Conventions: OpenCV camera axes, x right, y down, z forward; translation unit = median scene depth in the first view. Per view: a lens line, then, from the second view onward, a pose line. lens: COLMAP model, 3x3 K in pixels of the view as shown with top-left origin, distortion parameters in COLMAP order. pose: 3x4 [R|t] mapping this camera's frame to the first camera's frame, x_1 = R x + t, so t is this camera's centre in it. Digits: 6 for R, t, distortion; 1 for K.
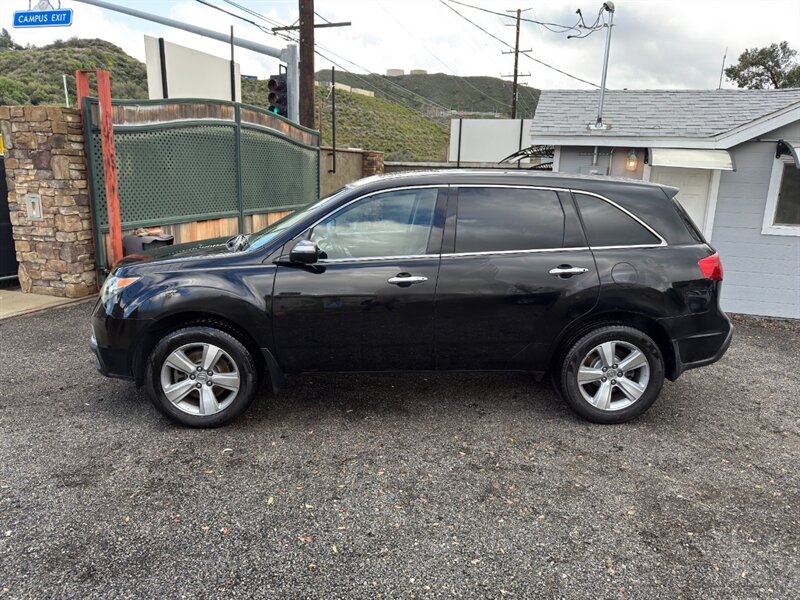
lens RADIAL K [[571.8, 0, 400.0], [0, 571.8, 300.0], [0, 0, 1]] dist [0.059553, -0.081847]
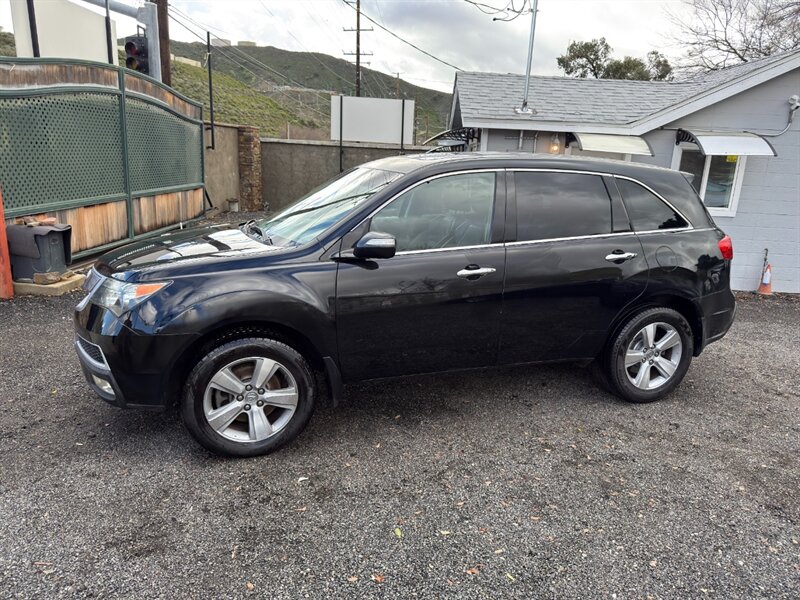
lens RADIAL K [[576.3, 0, 402.3], [0, 576.3, 298.0], [0, 0, 1]] dist [0.044354, -0.056523]
pose [[0.960695, -0.052939, 0.272513, -0.166000], [0.044734, 0.998341, 0.036237, -0.014814], [-0.273980, -0.022622, 0.961469, 0.060131]]
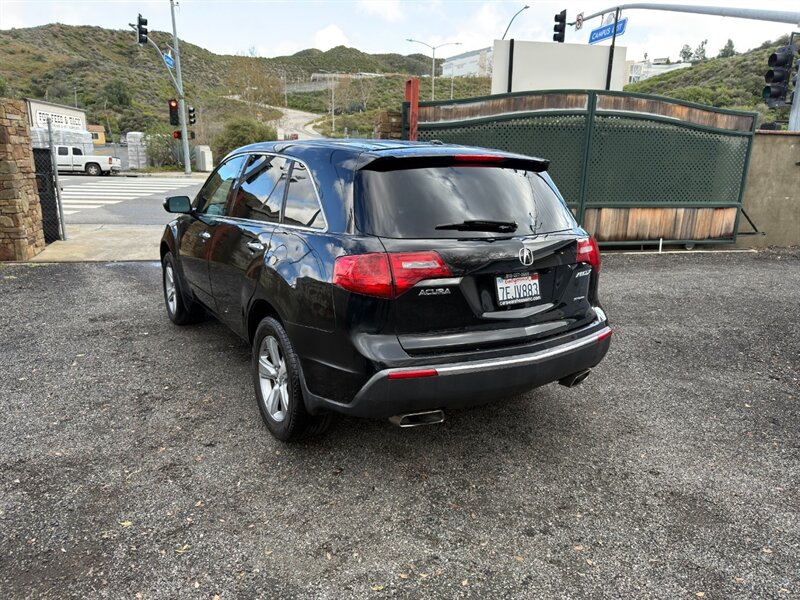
lens RADIAL K [[571.8, 0, 400.0], [0, 571.8, 300.0], [0, 0, 1]] dist [0.059553, -0.081847]
pose [[0.482017, 0.194374, -0.854329, 0.560055], [-0.200444, 0.973685, 0.108438, -0.051855], [0.852925, 0.118976, 0.508295, 0.348762]]
